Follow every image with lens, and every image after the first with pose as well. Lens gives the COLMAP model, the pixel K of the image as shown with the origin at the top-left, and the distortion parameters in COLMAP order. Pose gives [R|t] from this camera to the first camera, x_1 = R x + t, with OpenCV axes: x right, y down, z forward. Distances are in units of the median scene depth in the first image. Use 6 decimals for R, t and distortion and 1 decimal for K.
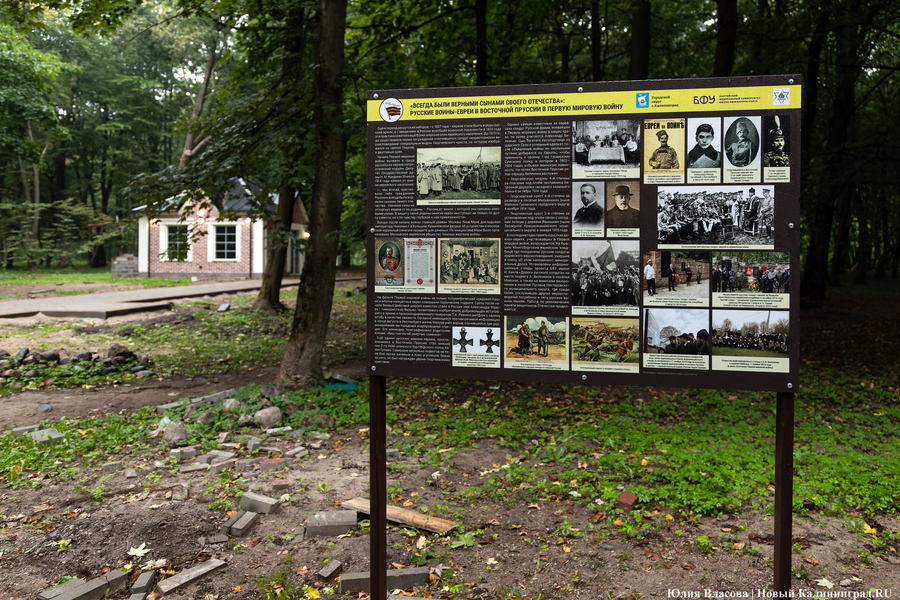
lens RADIAL K [[618.8, 0, 451.7], [0, 618.8, 295.6], [0, 0, 1]] dist [0.006875, 0.002688]
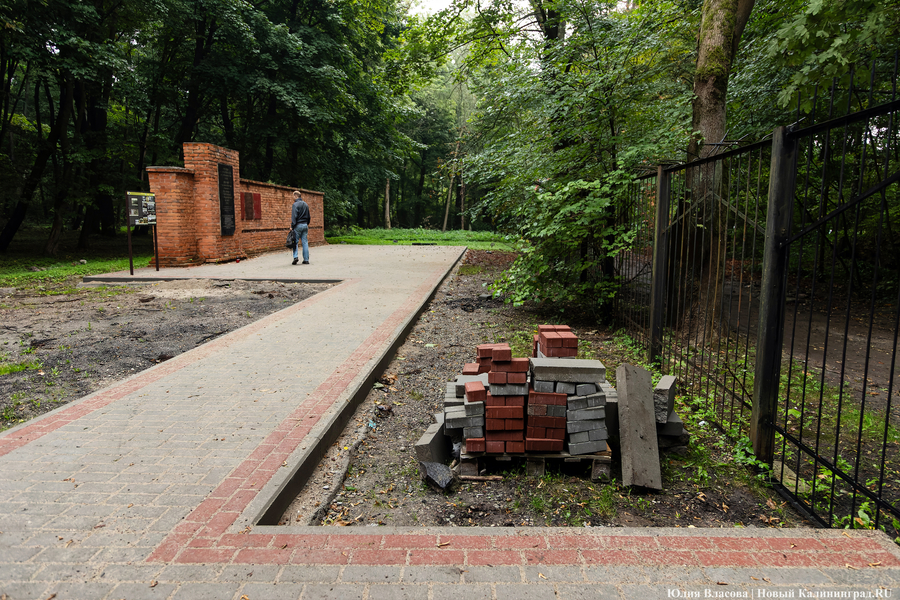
lens RADIAL K [[618.8, 0, 450.5], [0, 618.8, 303.2], [0, 0, 1]] dist [0.006875, 0.002688]
pose [[-0.075934, -0.157933, 0.984526, -9.257223], [-0.023782, 0.987383, 0.156557, -0.263638], [-0.996829, -0.011526, -0.078732, -2.763173]]
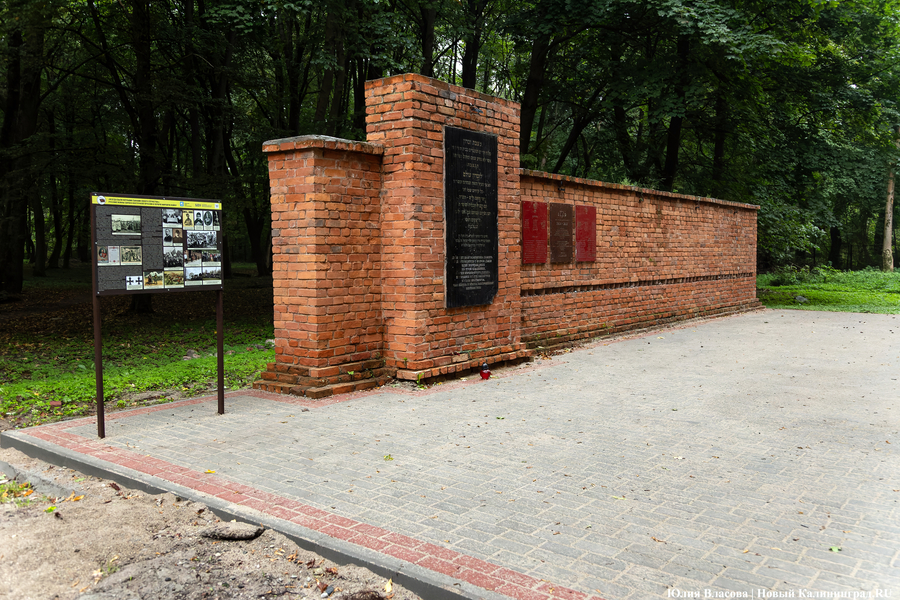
lens RADIAL K [[753.9, 0, 455.3], [0, 753.9, 295.9], [0, 0, 1]] dist [0.040691, -0.020015]
pose [[0.503737, -0.073753, 0.860703, -2.415091], [0.004933, 0.996578, 0.082509, -0.153303], [-0.863843, -0.037316, 0.502377, -2.245821]]
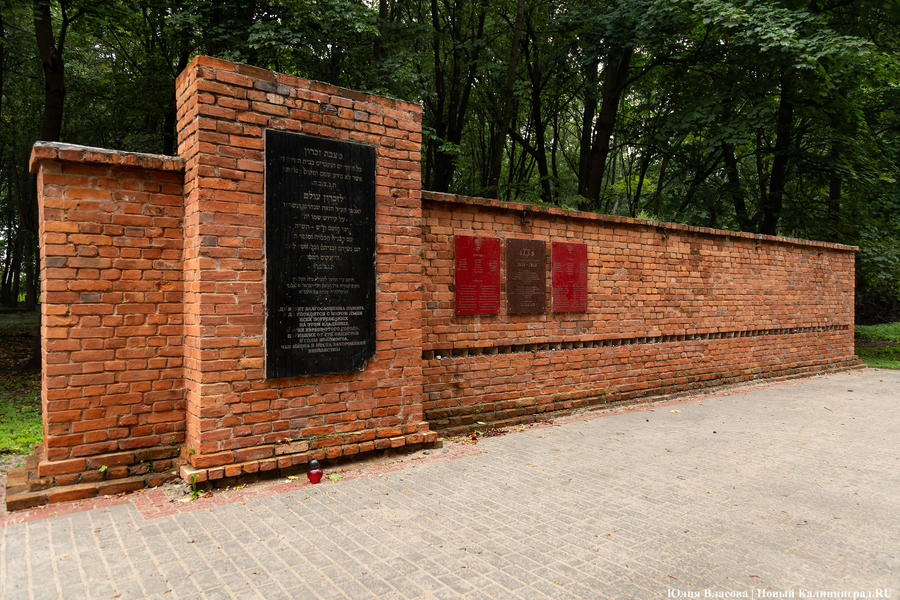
lens RADIAL K [[618.8, 0, 451.6], [0, 618.8, 305.7], [0, 0, 1]] dist [0.006875, 0.002688]
pose [[0.710596, -0.031985, 0.702873, 0.544134], [0.006871, 0.999234, 0.038525, -0.116656], [-0.703567, -0.022546, 0.710271, -2.416923]]
